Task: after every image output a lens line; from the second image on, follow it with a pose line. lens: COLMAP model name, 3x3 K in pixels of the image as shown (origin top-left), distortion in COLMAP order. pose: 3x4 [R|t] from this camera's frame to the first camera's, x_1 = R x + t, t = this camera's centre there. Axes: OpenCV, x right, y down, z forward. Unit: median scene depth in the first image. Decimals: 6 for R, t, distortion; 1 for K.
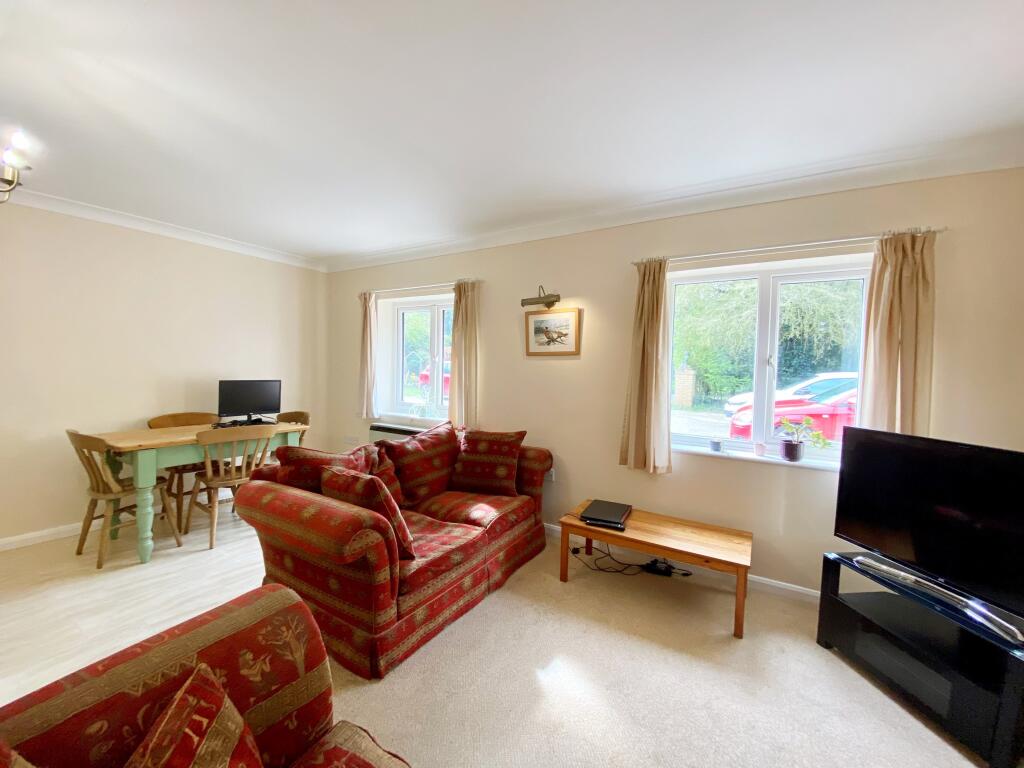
lens RADIAL K [[415.3, 0, 512.5], [0, 415.3, 387.2], [0, 0, 1]] dist [0.000947, -0.000123]
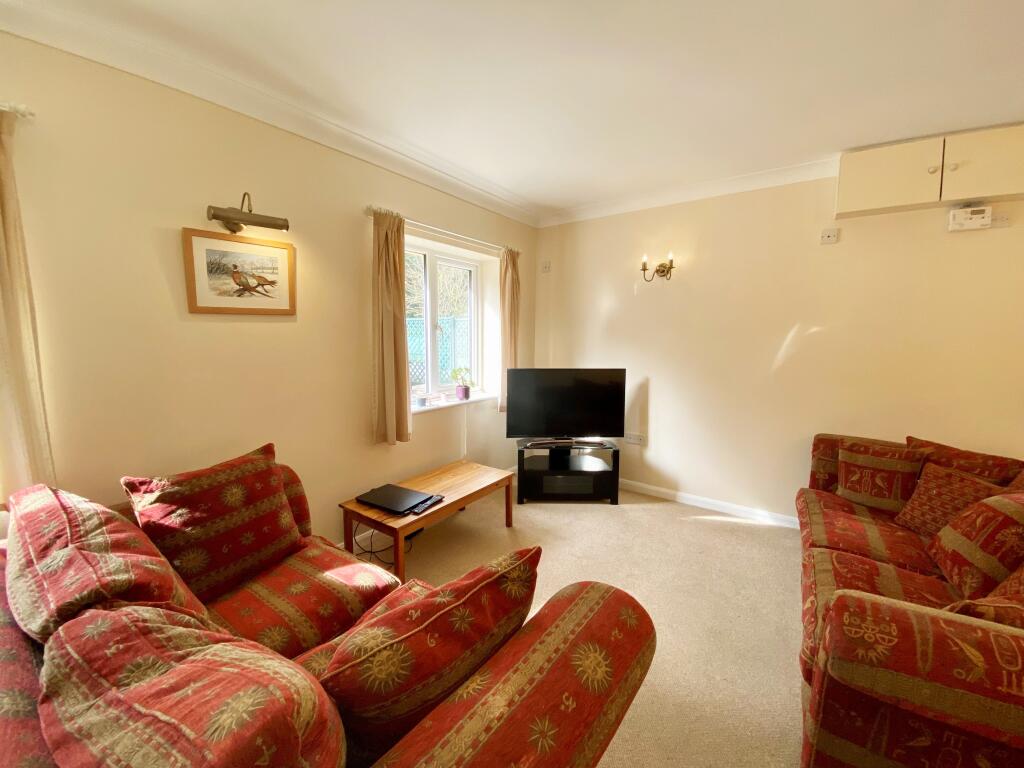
lens RADIAL K [[415.3, 0, 513.7], [0, 415.3, 375.9], [0, 0, 1]] dist [0.000947, -0.000123]
pose [[0.052073, -0.120127, 0.991392, -0.514318], [0.042106, 0.992120, 0.118003, -0.042553], [-0.997755, 0.035599, 0.056720, 0.591937]]
